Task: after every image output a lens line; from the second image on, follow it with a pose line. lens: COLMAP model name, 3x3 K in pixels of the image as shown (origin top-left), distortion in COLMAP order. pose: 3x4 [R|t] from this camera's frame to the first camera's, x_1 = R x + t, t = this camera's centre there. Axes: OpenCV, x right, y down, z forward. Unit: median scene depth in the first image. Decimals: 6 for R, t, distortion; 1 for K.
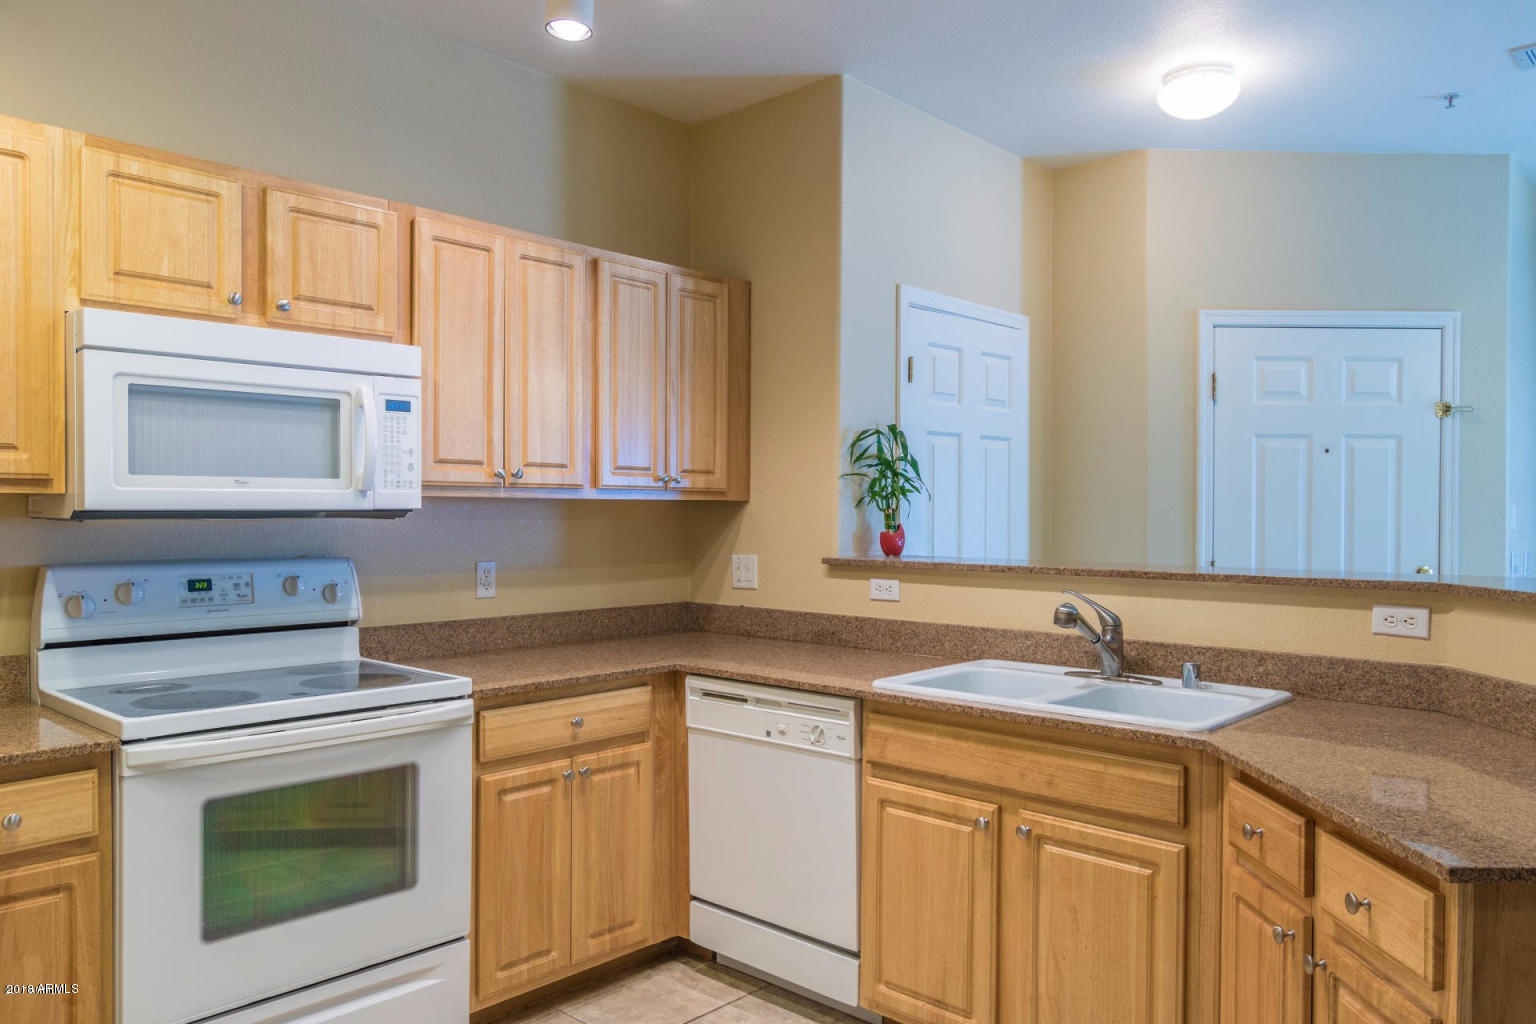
lens RADIAL K [[1098.8, 0, 768.0], [0, 1098.8, 512.0], [0, 0, 1]] dist [0.006622, 0.000962]
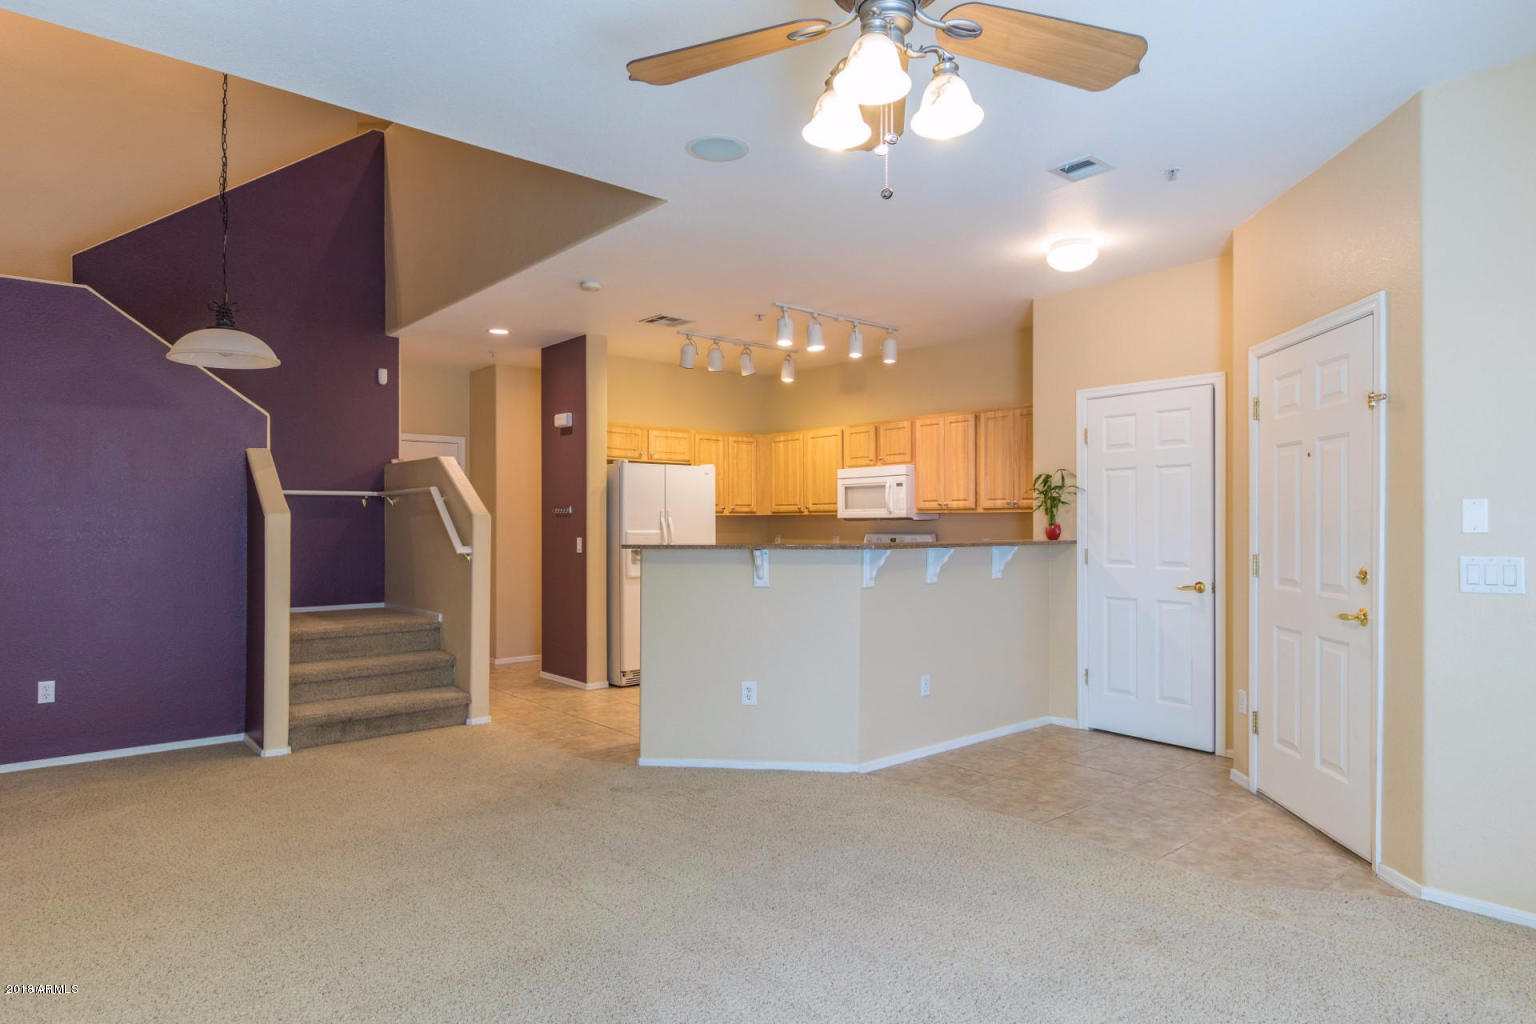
lens RADIAL K [[891.8, 0, 768.0], [0, 891.8, 512.0], [0, 0, 1]] dist [0.001151, 0.000079]
pose [[-0.112202, -0.014489, -0.993580, 2.142135], [0.000120, 0.999893, -0.014595, 0.018310], [0.993685, -0.001757, -0.112188, 0.869824]]
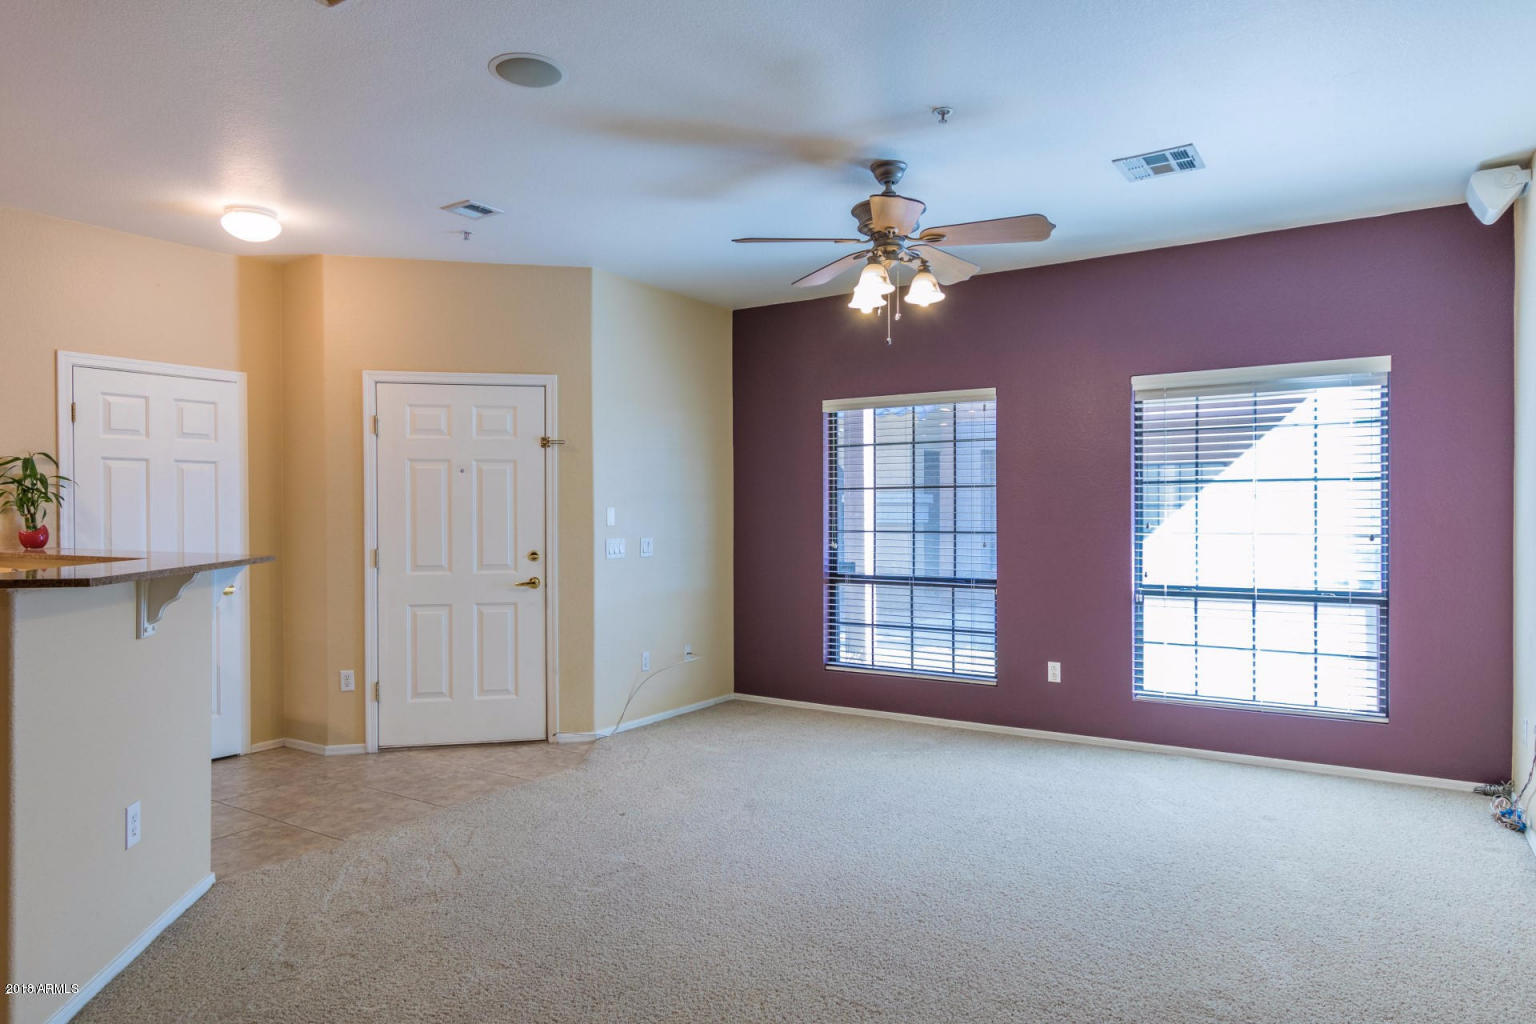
lens RADIAL K [[934.9, 0, 768.0], [0, 934.9, 512.0], [0, 0, 1]] dist [-0.001845, 0.000007]
pose [[0.985520, -0.007068, 0.169411, 1.044932], [0.007144, 0.999974, 0.000159, 0.000854], [-0.169408, 0.001054, 0.985545, -0.395733]]
